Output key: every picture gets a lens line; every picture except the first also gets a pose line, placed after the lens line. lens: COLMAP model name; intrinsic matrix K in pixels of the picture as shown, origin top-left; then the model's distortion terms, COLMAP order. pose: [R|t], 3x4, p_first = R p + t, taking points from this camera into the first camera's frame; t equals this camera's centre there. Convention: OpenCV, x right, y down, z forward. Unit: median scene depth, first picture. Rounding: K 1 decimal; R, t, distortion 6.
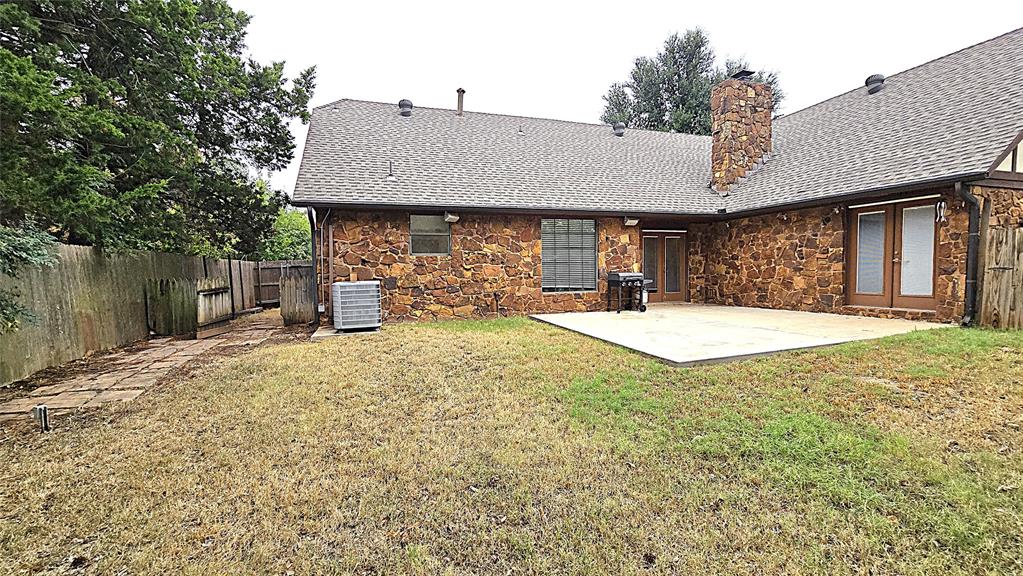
lens RADIAL K [[431.8, 0, 510.4], [0, 431.8, 292.0], [0, 0, 1]] dist [-0.003419, -0.000400]
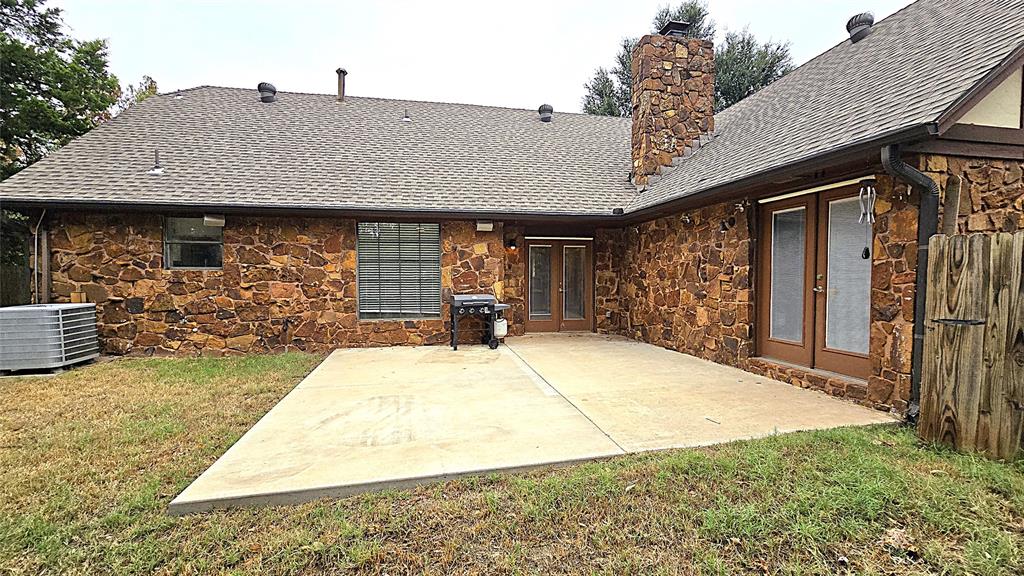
lens RADIAL K [[420.9, 0, 527.2], [0, 420.9, 289.8], [0, 0, 1]] dist [-0.003050, 0.001729]
pose [[0.992310, 0.017355, -0.122558, 0.522793], [-0.019075, 0.999735, -0.012876, -0.053373], [0.122302, 0.015114, 0.992378, 0.345294]]
